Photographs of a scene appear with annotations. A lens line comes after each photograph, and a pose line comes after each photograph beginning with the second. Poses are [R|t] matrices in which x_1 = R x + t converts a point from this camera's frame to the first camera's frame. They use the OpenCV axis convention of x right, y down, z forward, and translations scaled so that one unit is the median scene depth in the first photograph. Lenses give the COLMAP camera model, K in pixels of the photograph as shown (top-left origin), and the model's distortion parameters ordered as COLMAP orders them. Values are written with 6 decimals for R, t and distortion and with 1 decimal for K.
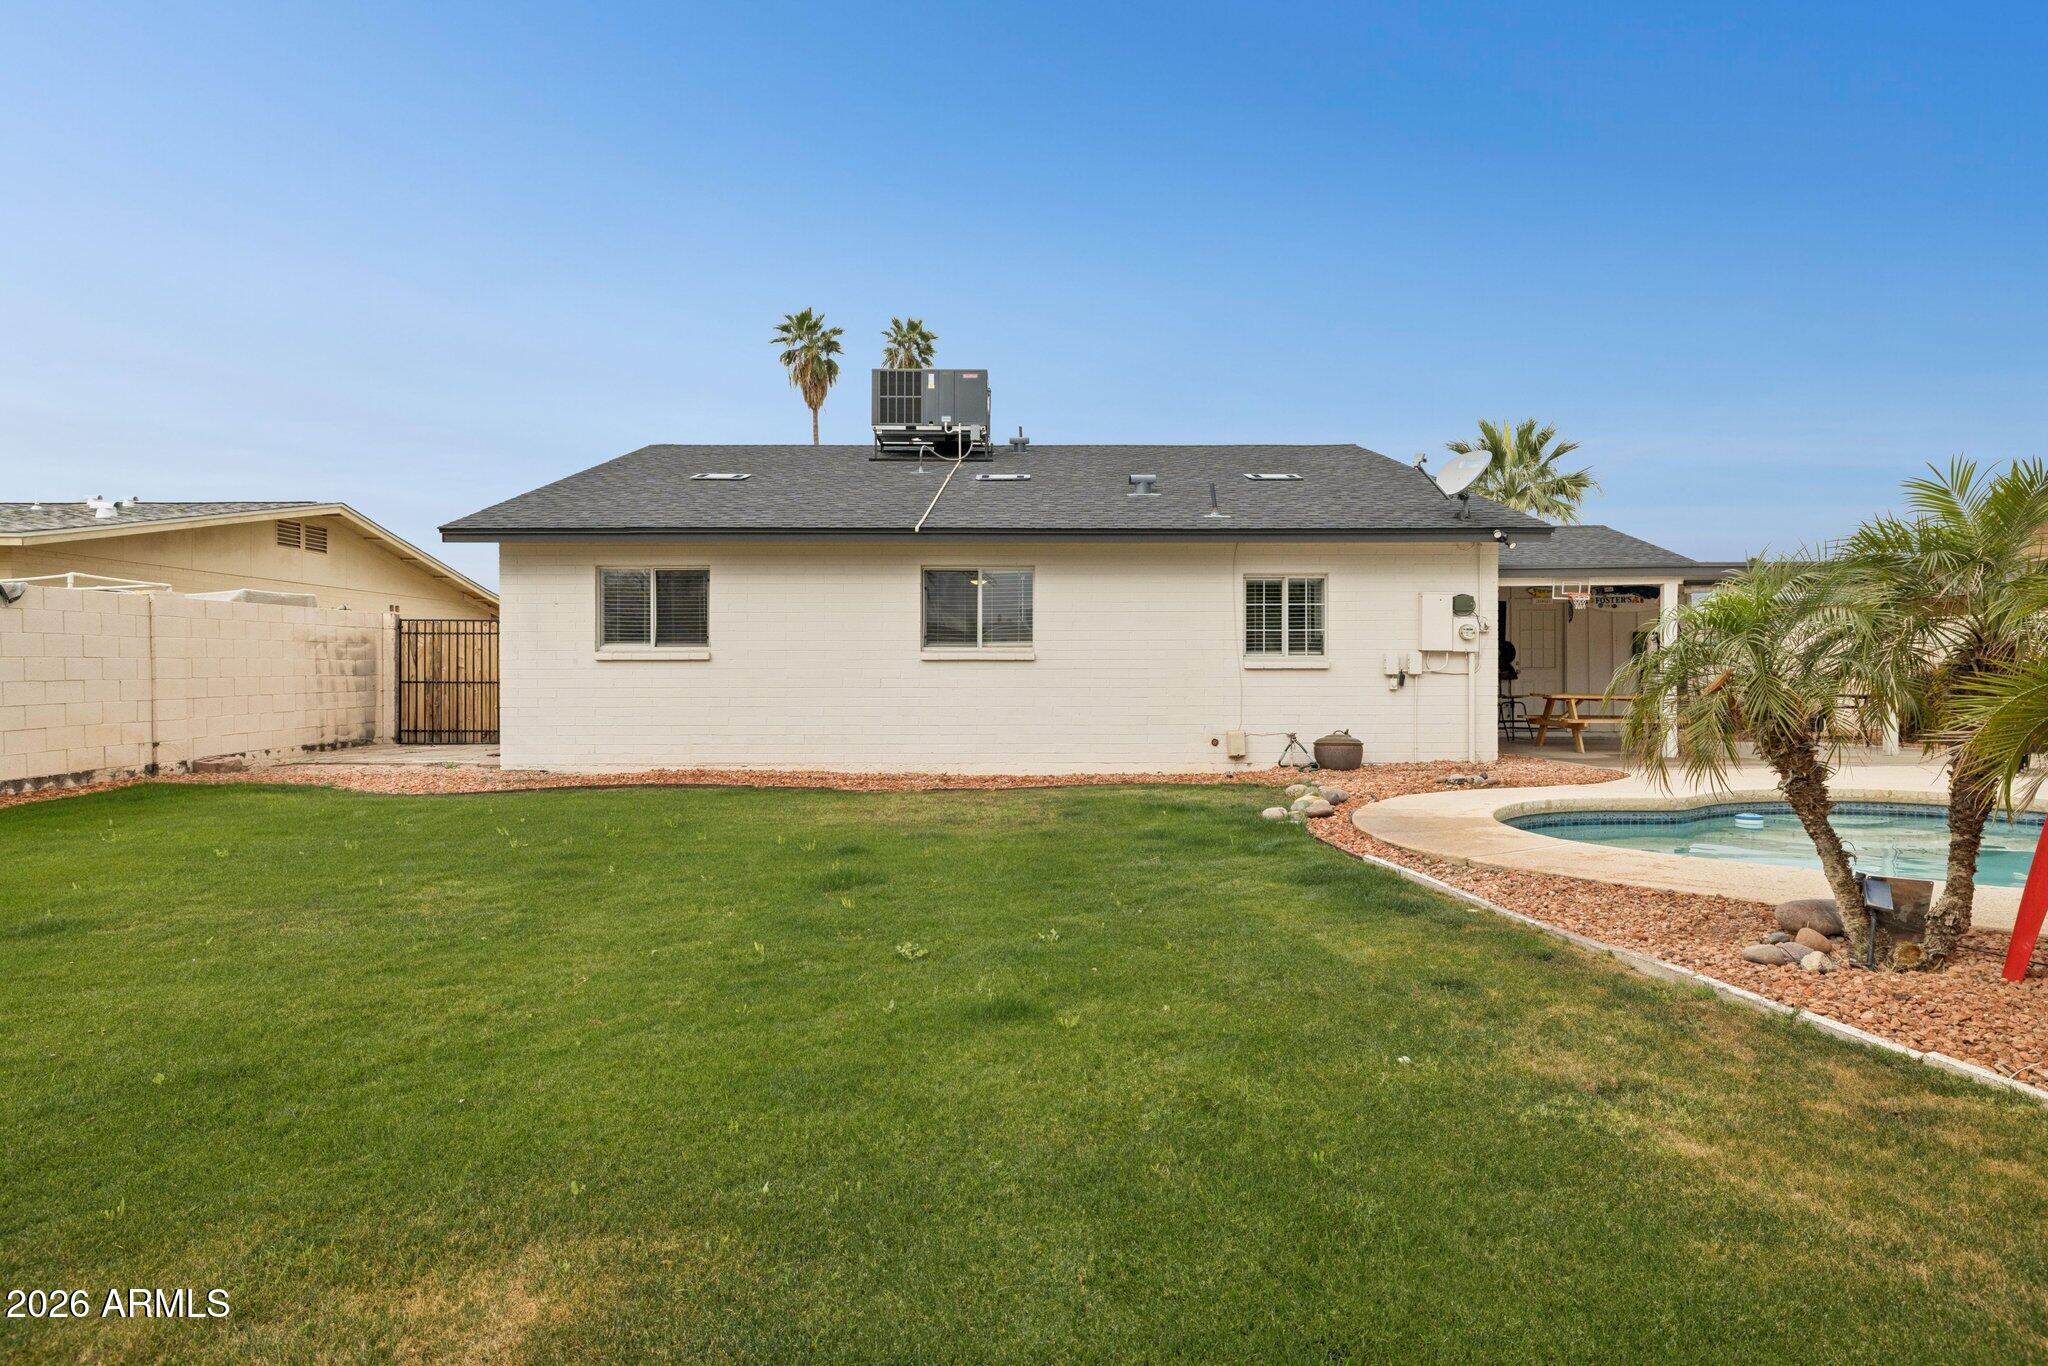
lens RADIAL K [[1072.0, 0, 1024.0], [0, 1072.0, 683.0], [0, 0, 1]] dist [-0.006105, 0.000104]
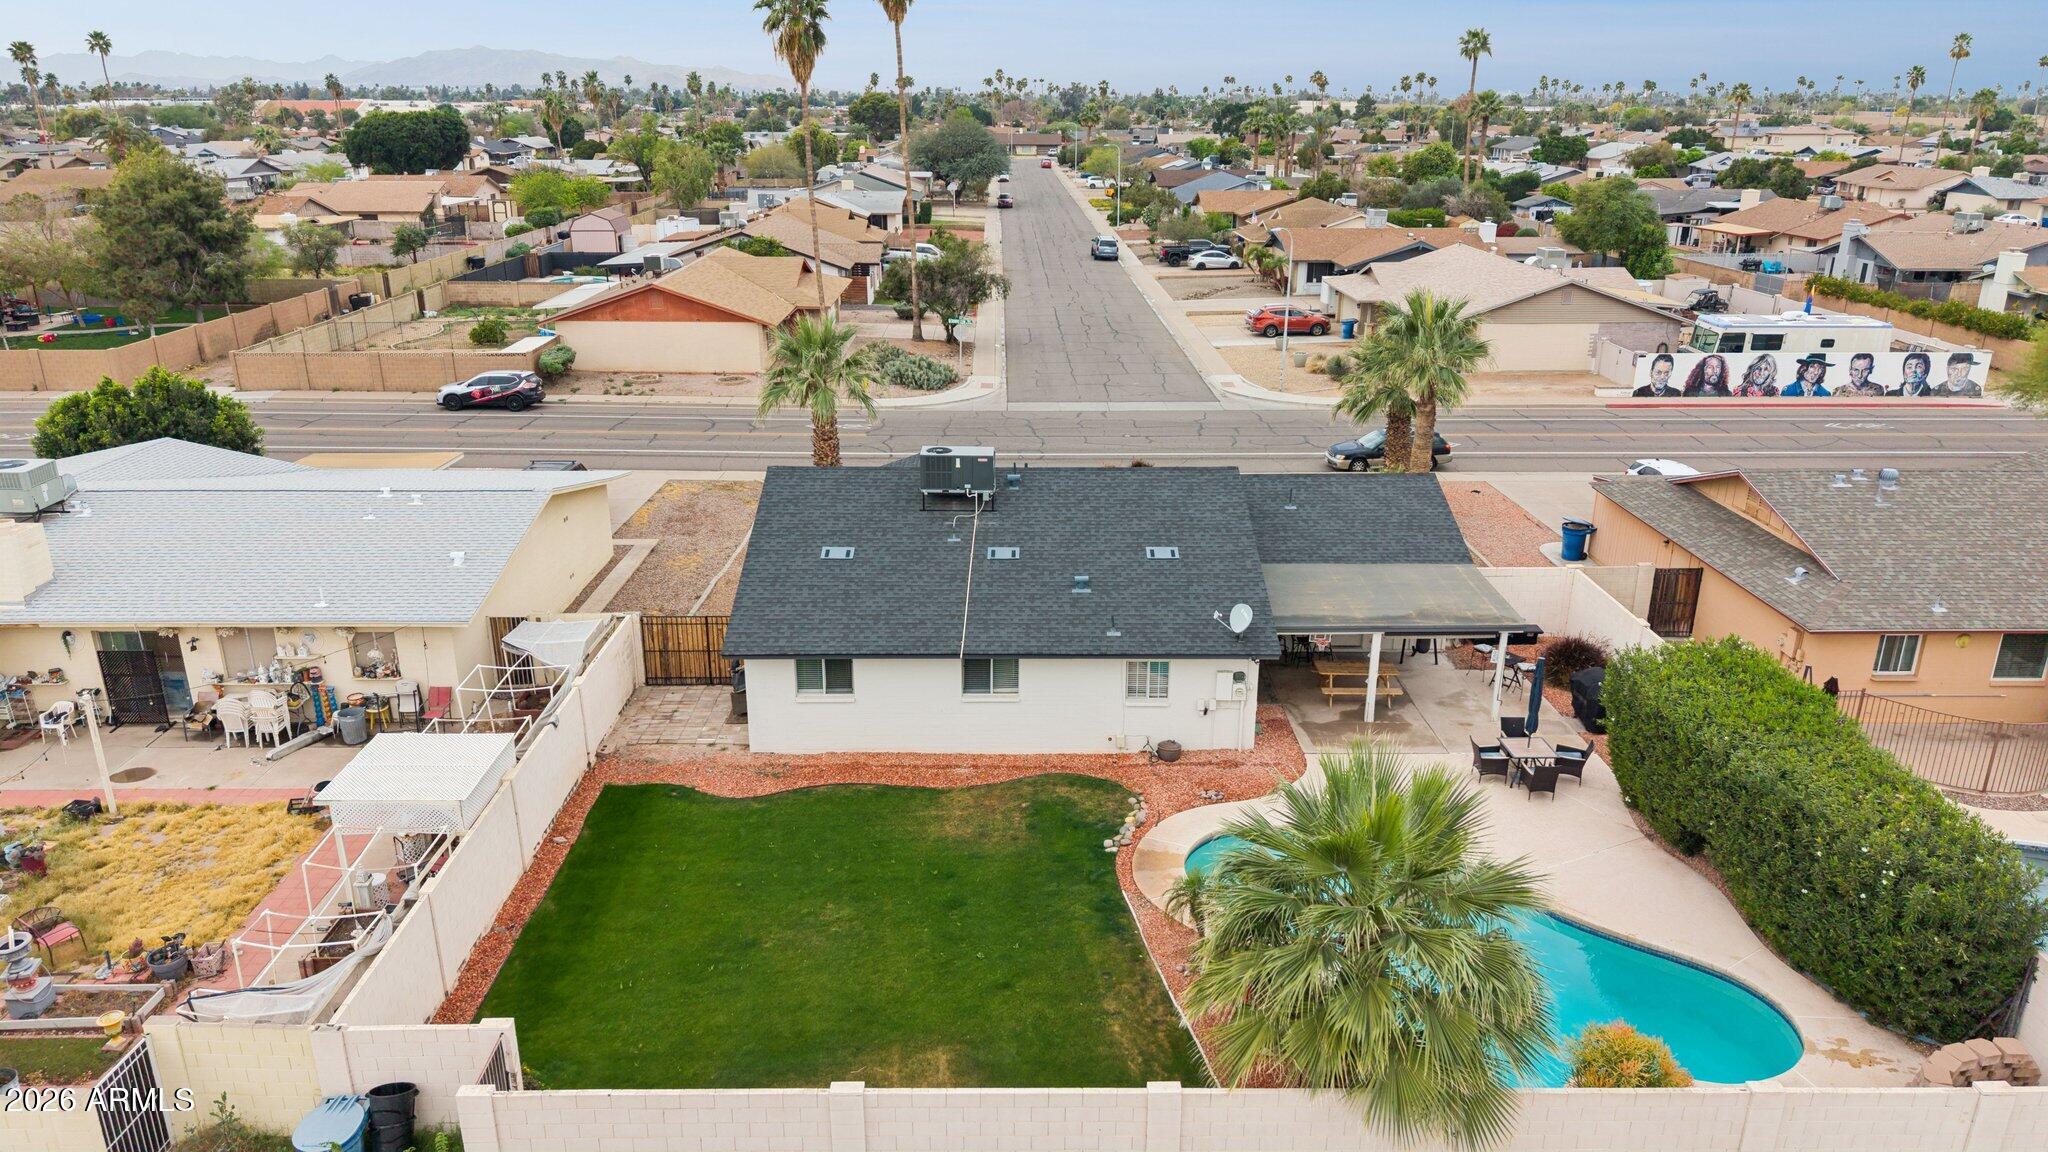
lens RADIAL K [[1354.8, 0, 1024.0], [0, 1354.8, 576.0], [0, 0, 1]] dist [0.069391, 0.000258]
pose [[0.999986, 0.001419, -0.005027, 0.029048], [0.000262, 0.947513, 0.319717, -1.019493], [0.005217, -0.319714, 0.947500, -1.259915]]
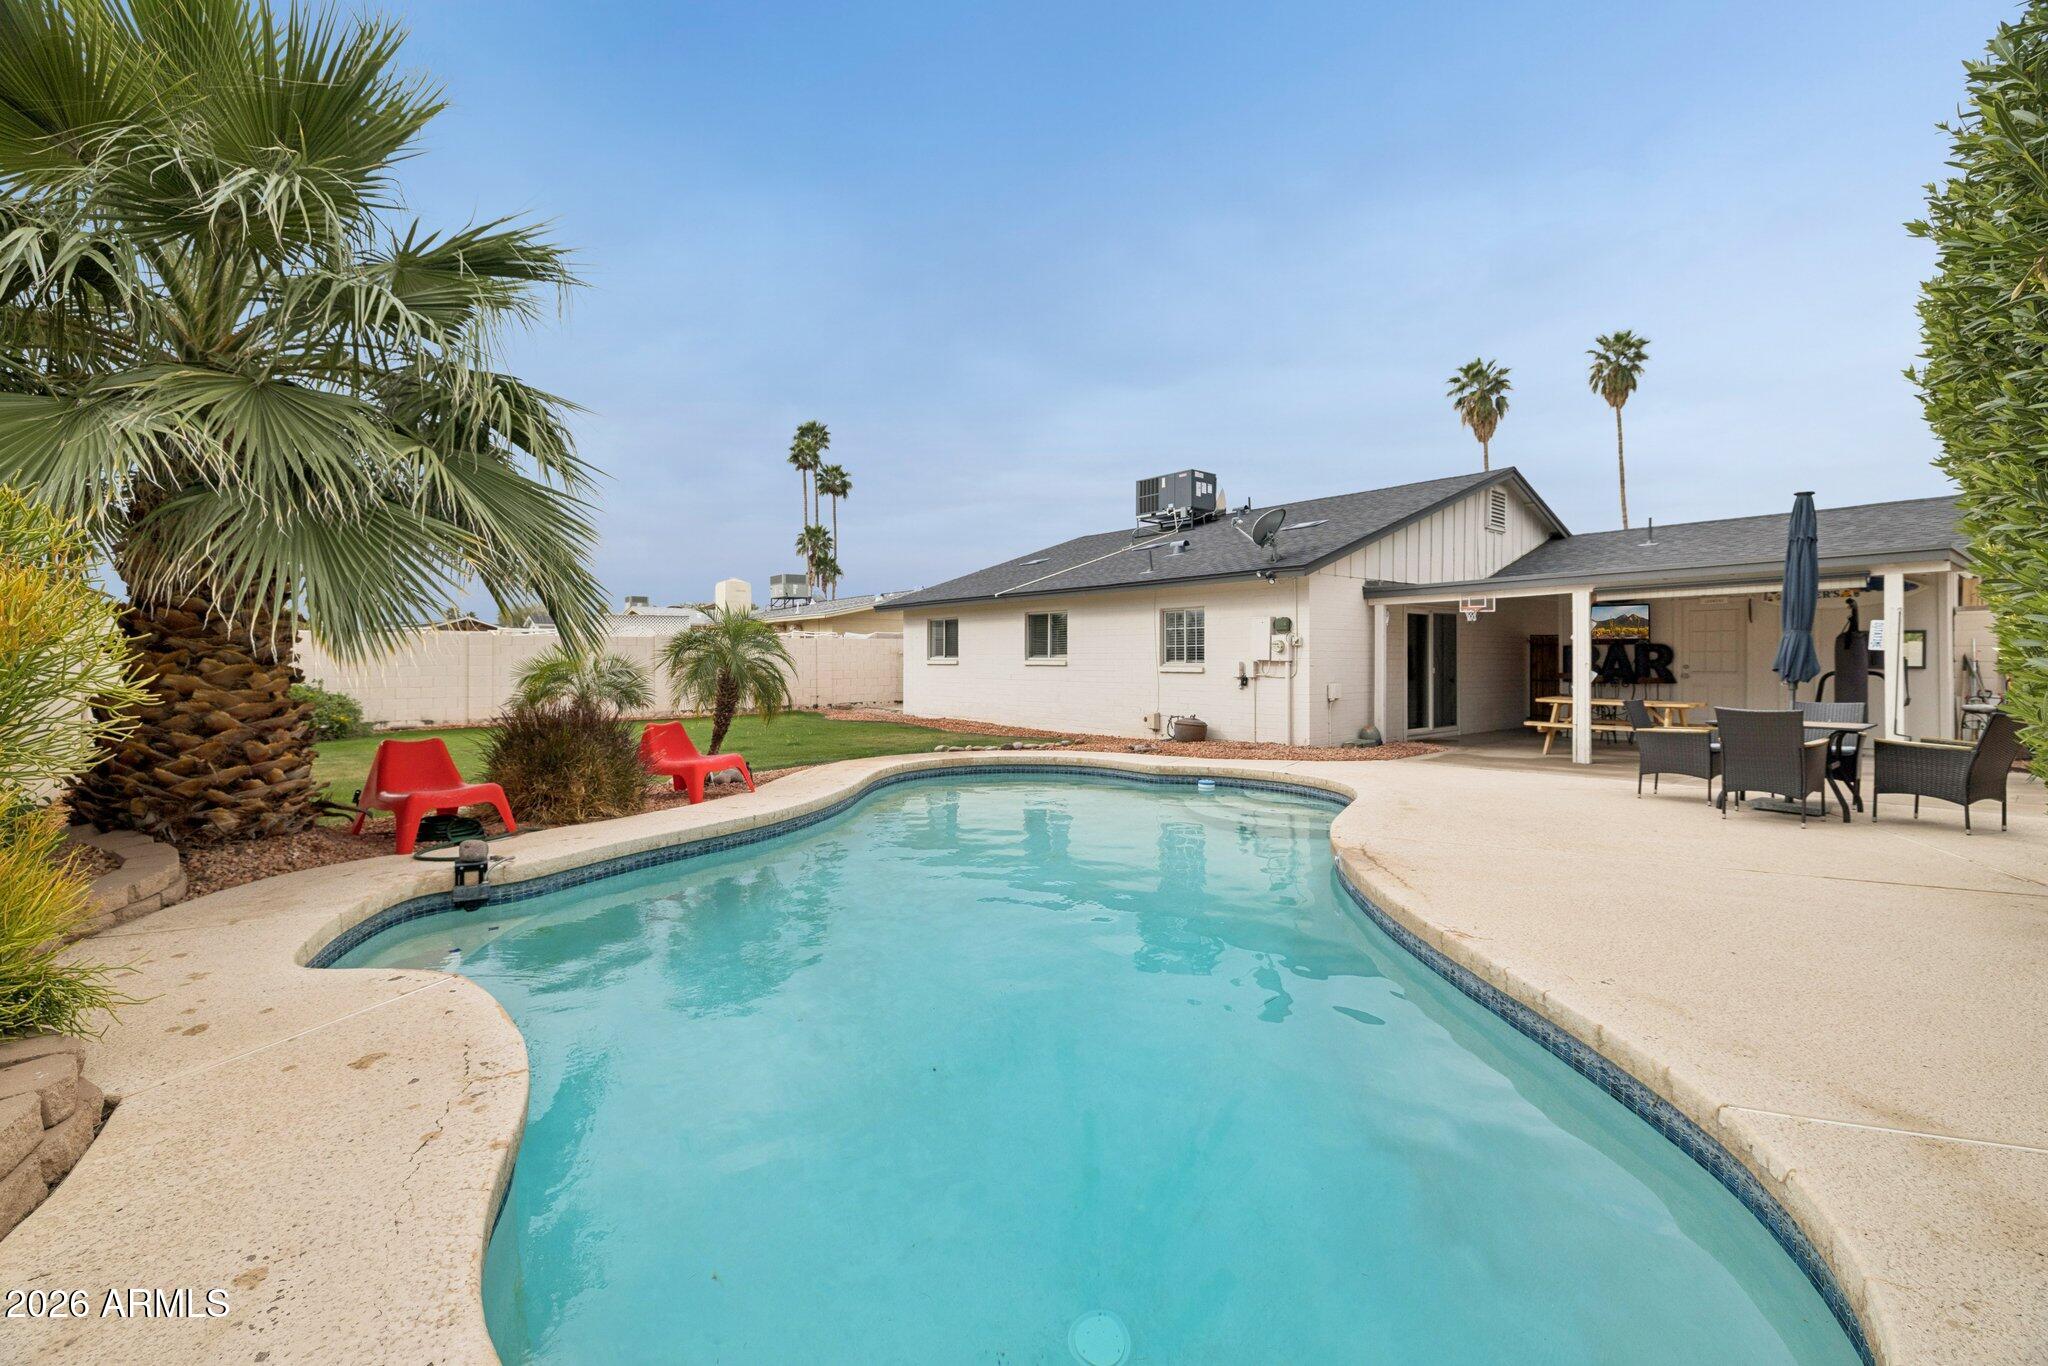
lens RADIAL K [[879.6, 0, 1030.6], [0, 879.6, 657.8], [0, 0, 1]] dist [-0.000696, -0.000007]
pose [[0.631155, -0.001349, -0.775656, 1.043632], [-0.012306, 0.999855, -0.011752, -0.015660], [0.775559, 0.016962, 0.631047, 0.073257]]
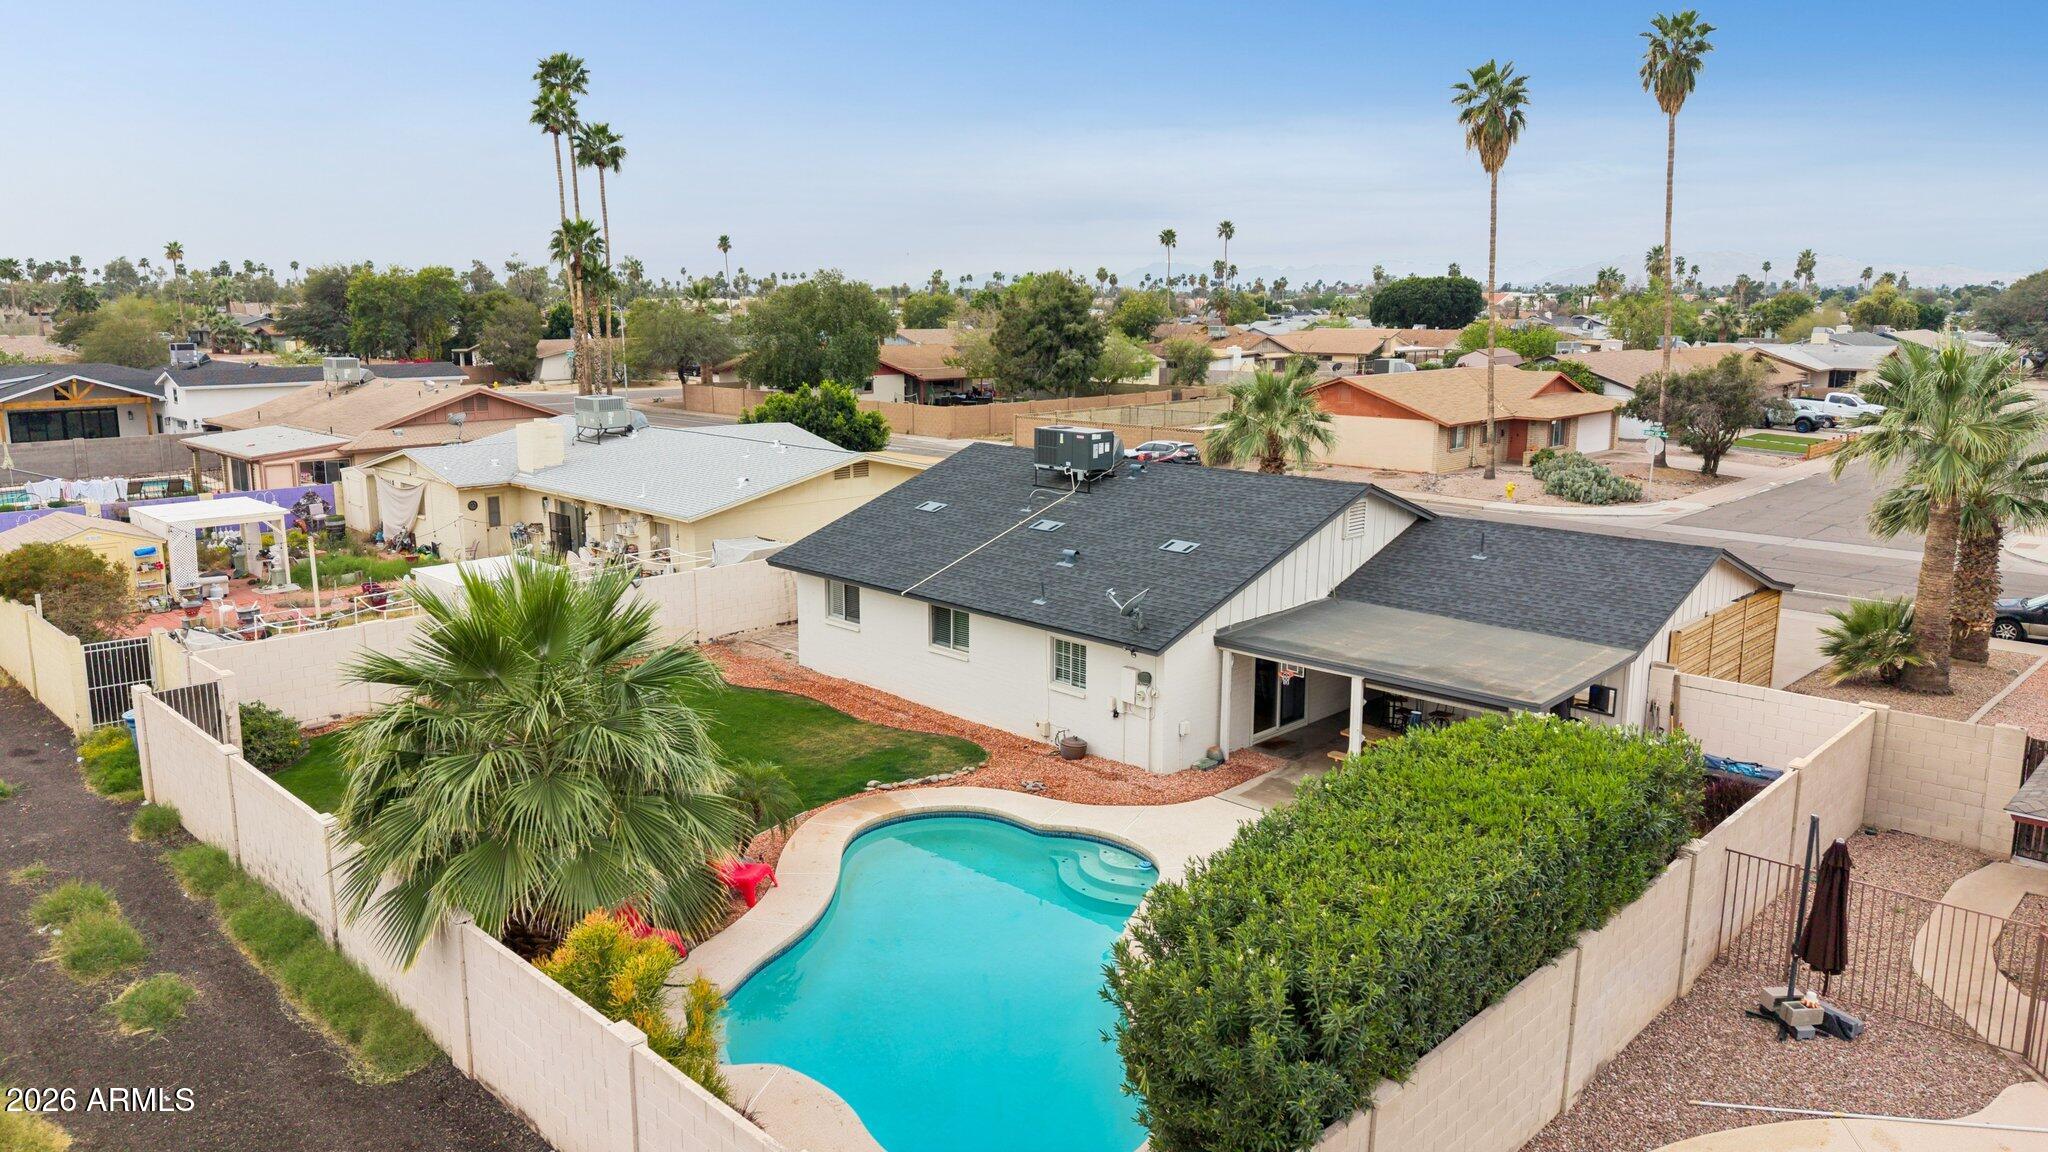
lens RADIAL K [[1419.4, 0, 1019.2], [0, 1419.4, 547.8], [0, 0, 1]] dist [-0.002257, -0.002715]
pose [[0.704226, 0.127884, -0.698363, 1.747487], [-0.012172, 0.985674, 0.168222, -0.624904], [0.709871, -0.109965, 0.695694, -0.623501]]
